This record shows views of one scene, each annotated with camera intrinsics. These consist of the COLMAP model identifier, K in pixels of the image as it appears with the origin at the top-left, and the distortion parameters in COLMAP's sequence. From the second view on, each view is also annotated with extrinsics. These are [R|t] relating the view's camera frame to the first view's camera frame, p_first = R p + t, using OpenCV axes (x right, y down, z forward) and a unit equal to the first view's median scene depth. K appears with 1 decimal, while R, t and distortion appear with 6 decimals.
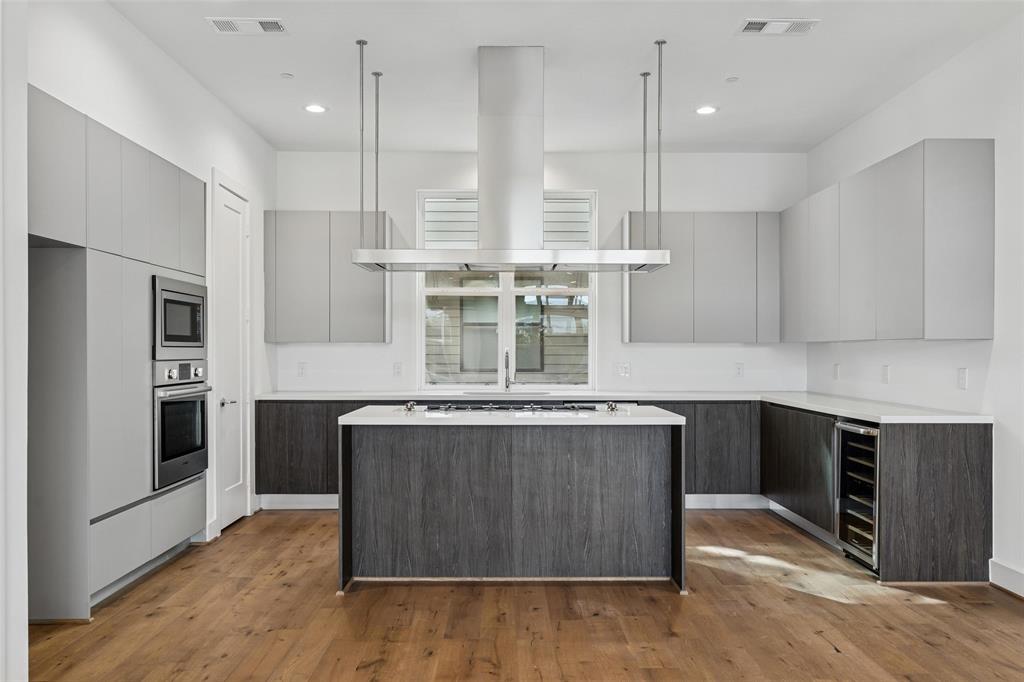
lens RADIAL K [[803.2, 0, 510.1], [0, 803.2, 347.3], [0, 0, 1]] dist [0.002401, -0.009430]
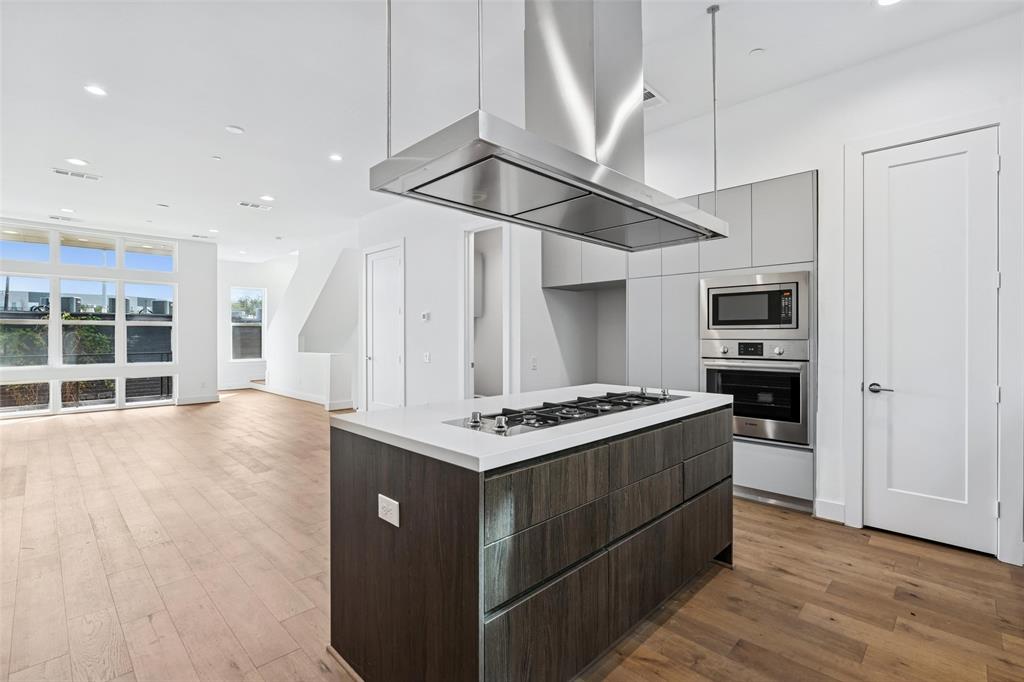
lens RADIAL K [[468.2, 0, 485.6], [0, 468.2, 333.1], [0, 0, 1]] dist [0.000921, -0.000108]
pose [[-0.735446, -0.005434, -0.677561, 0.405407], [0.002199, 0.999943, -0.010405, 0.013165], [0.677579, -0.009142, -0.735393, 1.351373]]
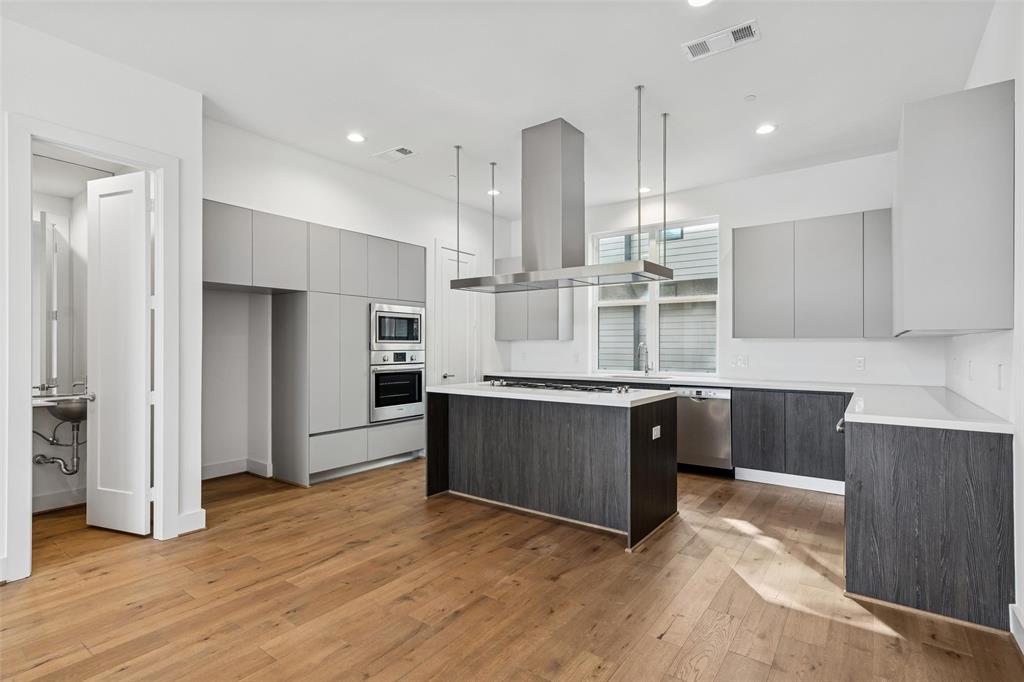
lens RADIAL K [[512.0, 0, 512.0], [0, 512.0, 341.0], [0, 0, 1]] dist [0.000942, 0.002017]
pose [[0.792087, -0.006646, -0.610372, 0.510113], [0.002633, 0.999969, -0.007472, 0.004165], [0.610403, 0.004312, 0.792079, 0.284048]]
